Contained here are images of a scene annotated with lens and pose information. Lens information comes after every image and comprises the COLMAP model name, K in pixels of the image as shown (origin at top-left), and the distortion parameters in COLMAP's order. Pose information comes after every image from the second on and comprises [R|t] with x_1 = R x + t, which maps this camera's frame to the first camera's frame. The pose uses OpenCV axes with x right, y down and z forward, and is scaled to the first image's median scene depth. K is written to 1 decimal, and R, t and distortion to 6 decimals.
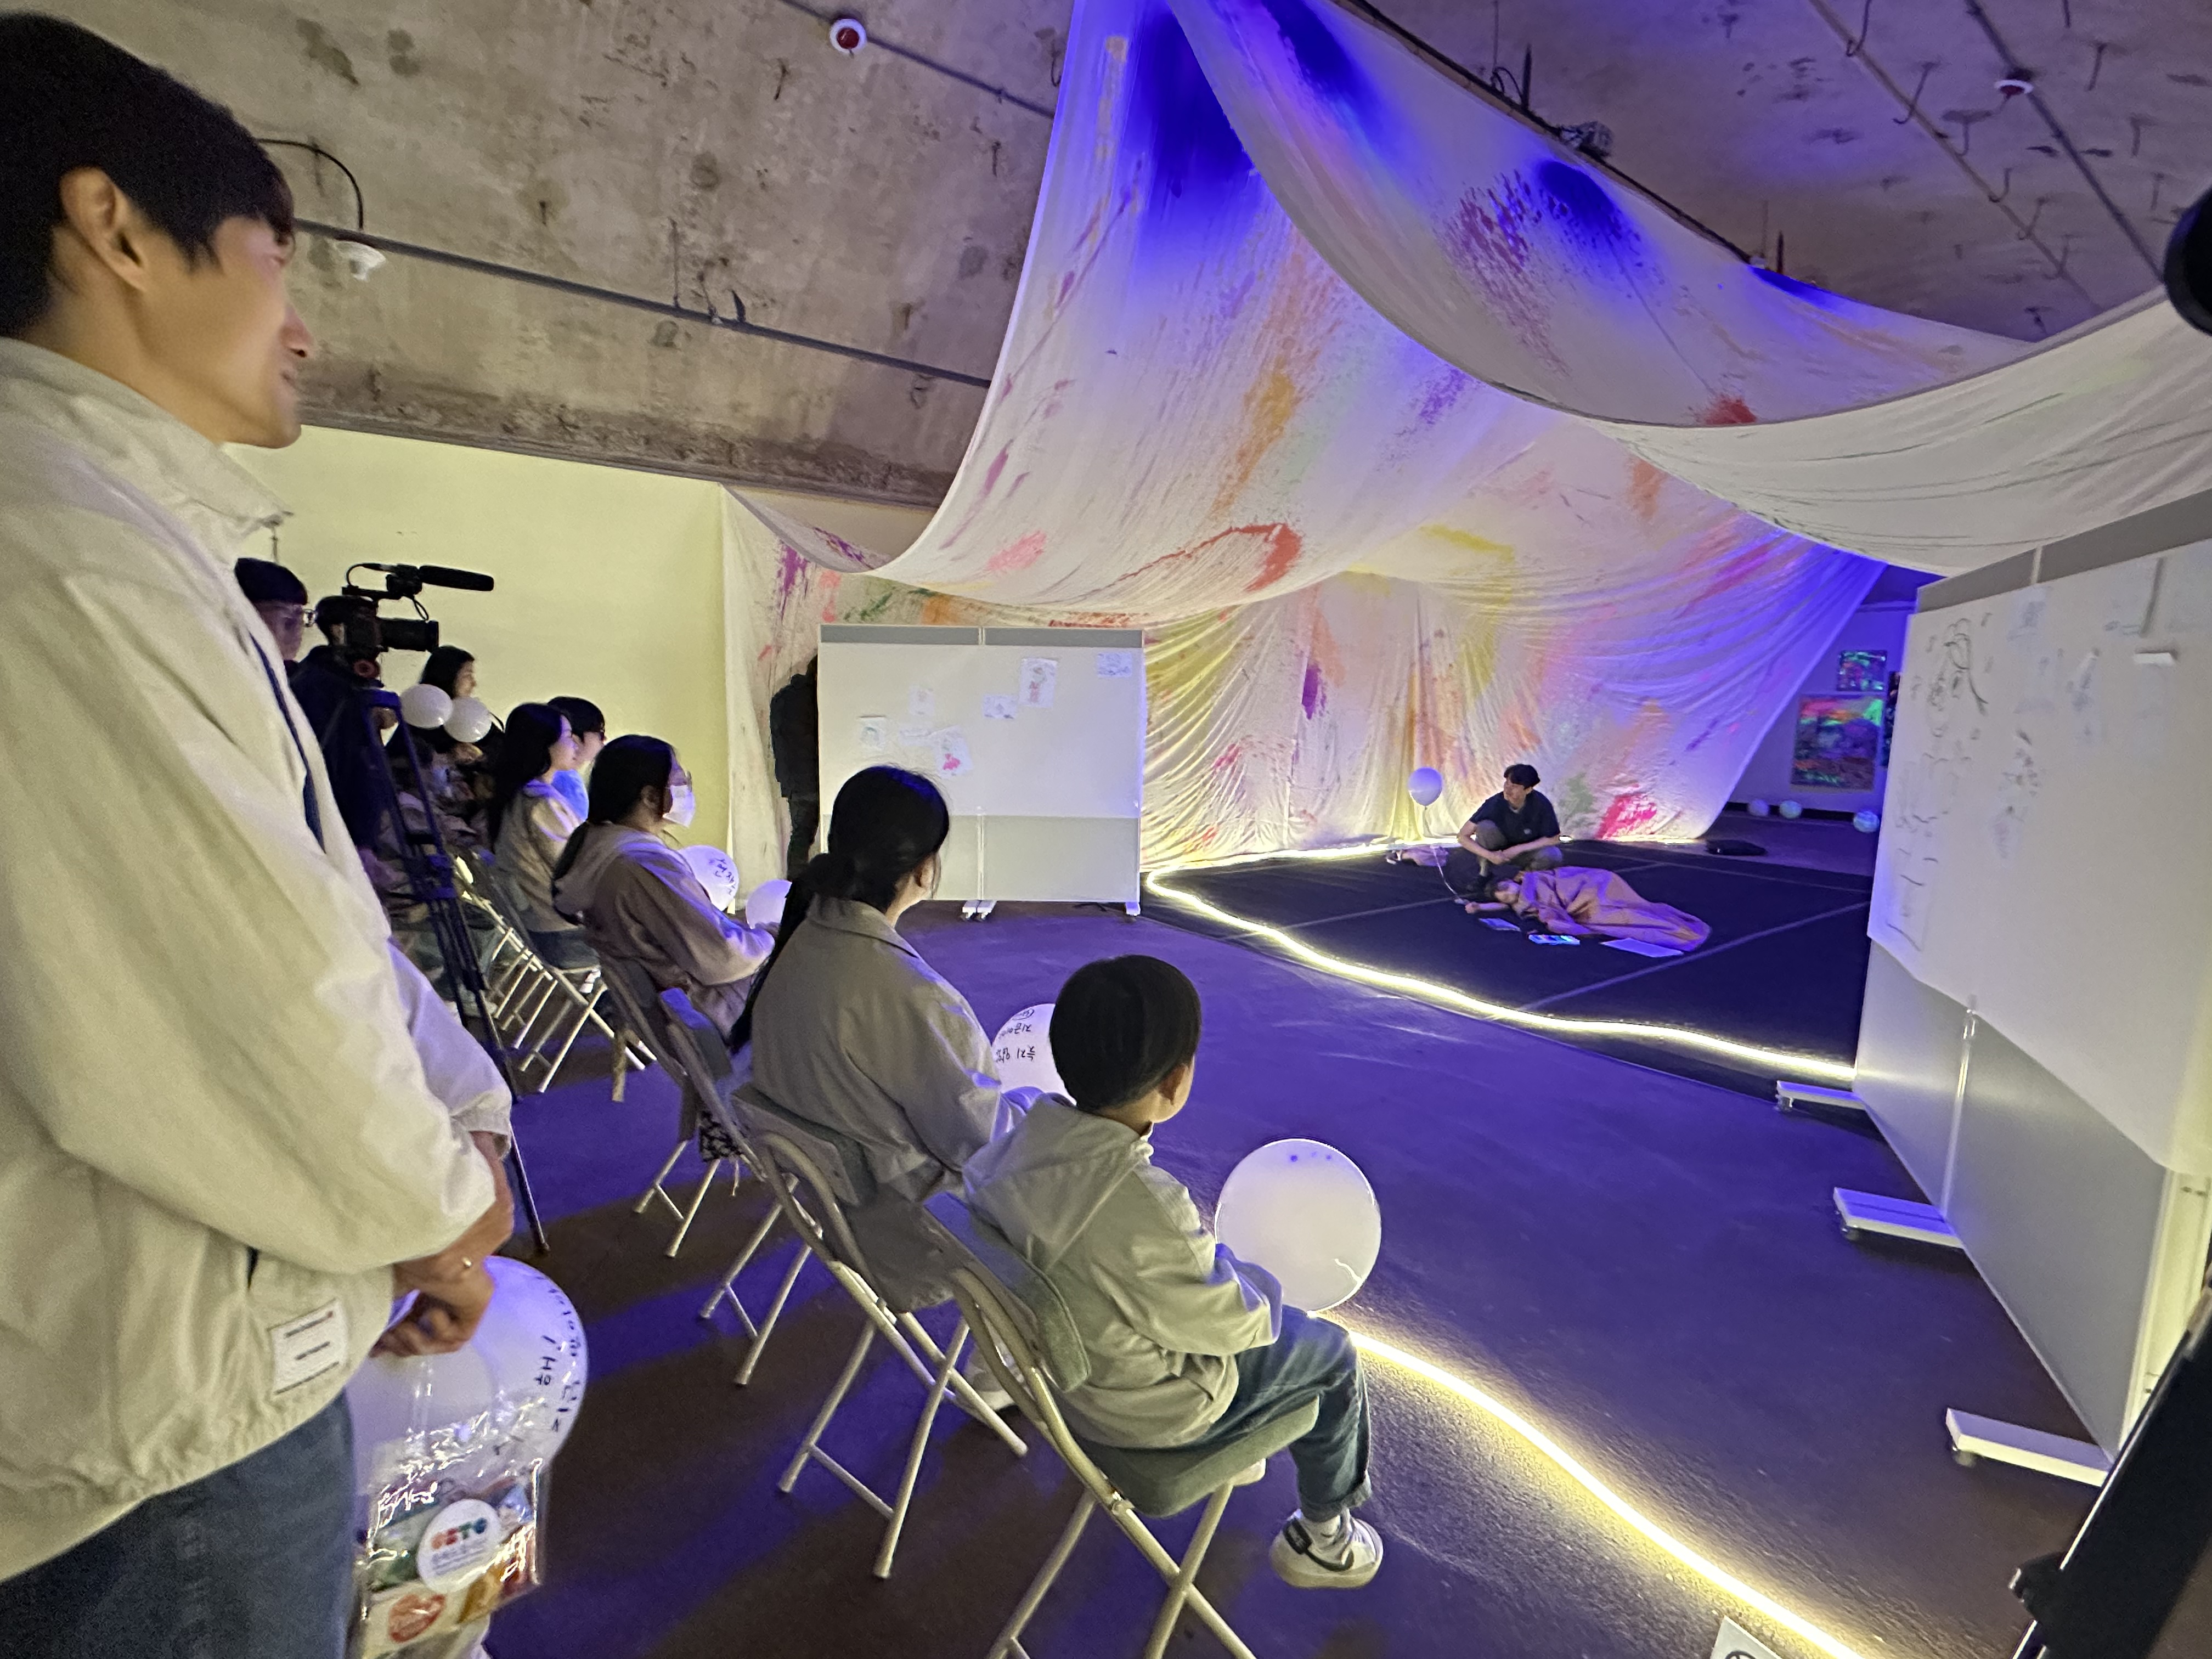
lens RADIAL K [[1048.2, 0, 1106.6], [0, 1048.2, 831.7], [0, 0, 1]] dist [0.002579, -0.003280]
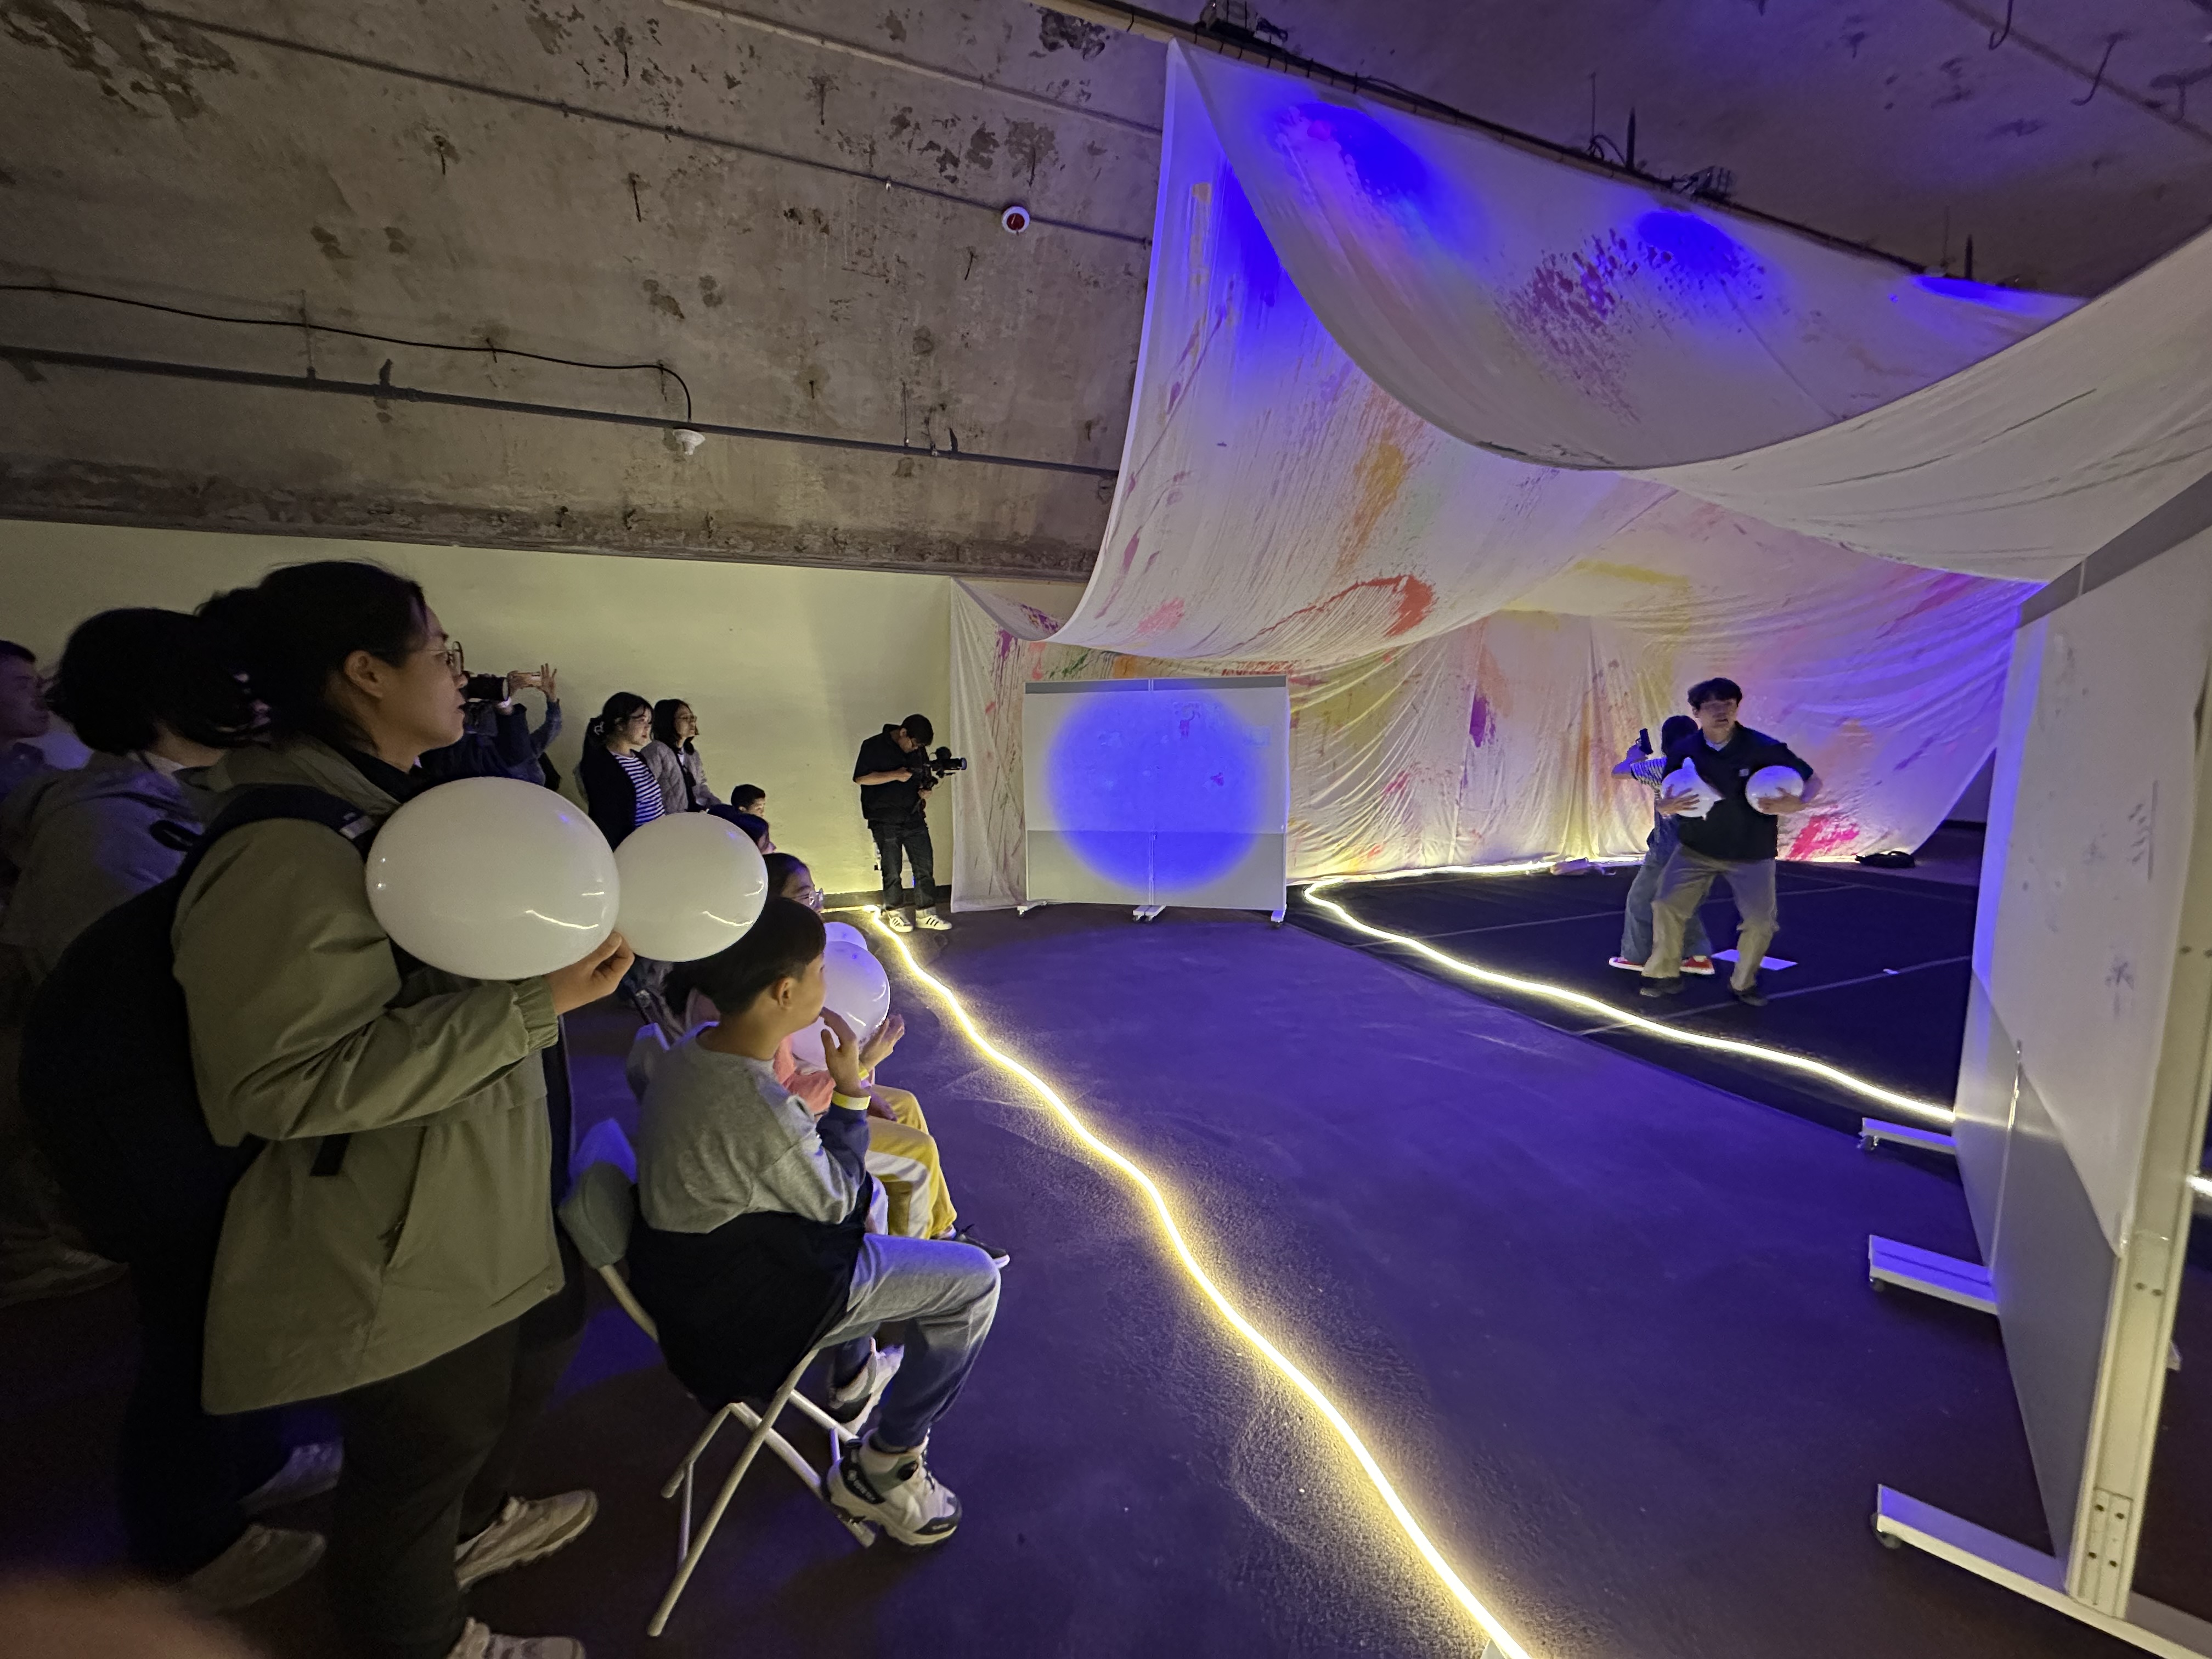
lens RADIAL K [[881.1, 0, 1106.1], [0, 881.1, 831.9], [0, 0, 1]] dist [-0.002855, 0.000455]
pose [[0.962614, 0.004726, -0.270834, 0.129606], [-0.008230, 0.999896, -0.011802, -0.007963], [0.270750, 0.013590, 0.962554, 0.015894]]
